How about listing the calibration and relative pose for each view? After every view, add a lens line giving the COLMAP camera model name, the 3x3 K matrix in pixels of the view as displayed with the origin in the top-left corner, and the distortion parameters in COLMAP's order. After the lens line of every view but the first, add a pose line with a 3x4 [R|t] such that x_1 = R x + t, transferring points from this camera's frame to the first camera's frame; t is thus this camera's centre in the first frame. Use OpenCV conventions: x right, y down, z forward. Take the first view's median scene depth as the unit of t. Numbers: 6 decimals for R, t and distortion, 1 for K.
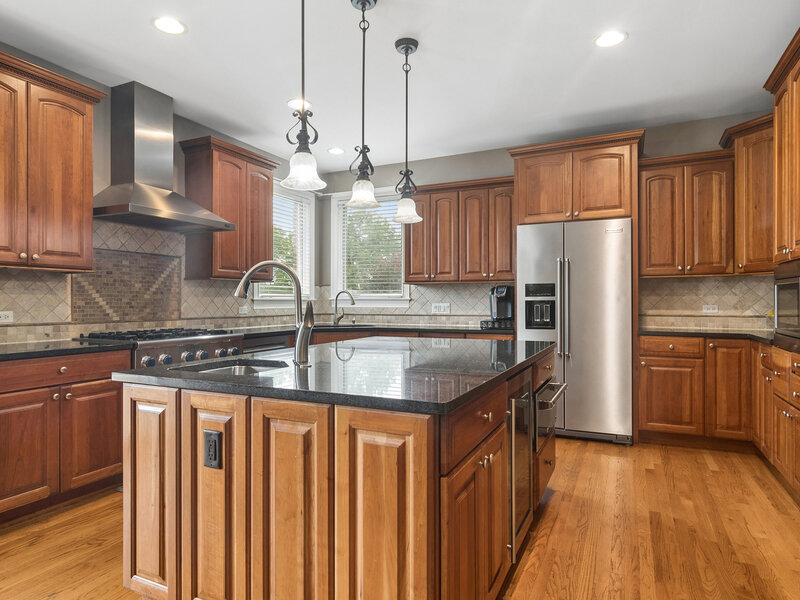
lens RADIAL K [[485.3, 0, 396.5], [0, 485.3, 300.6], [0, 0, 1]] dist [-0.006114, 0.005600]
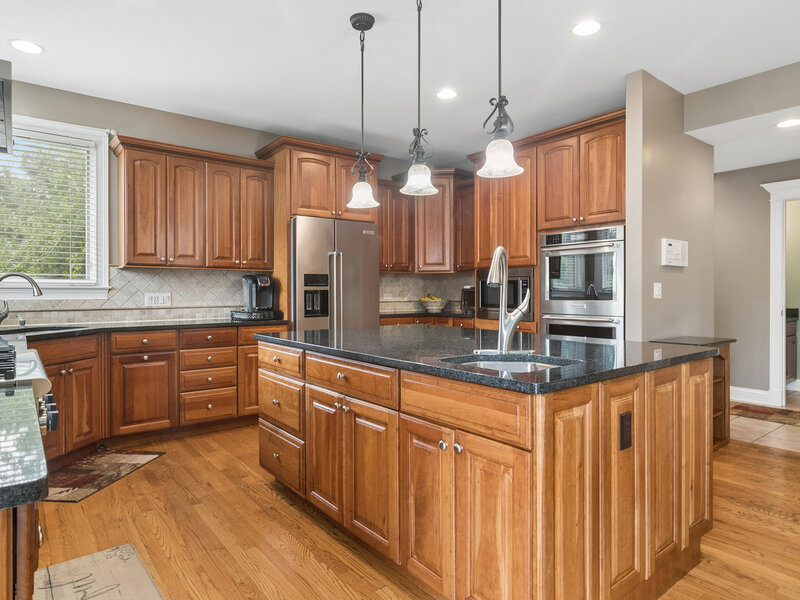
lens RADIAL K [[485.3, 0, 396.5], [0, 485.3, 296.5], [0, 0, 1]] dist [-0.006114, 0.005600]
pose [[0.444720, -0.008246, 0.895631, -0.609267], [-0.000851, 0.999953, 0.009629, 0.004129], [-0.895669, -0.005044, 0.444693, 0.396011]]
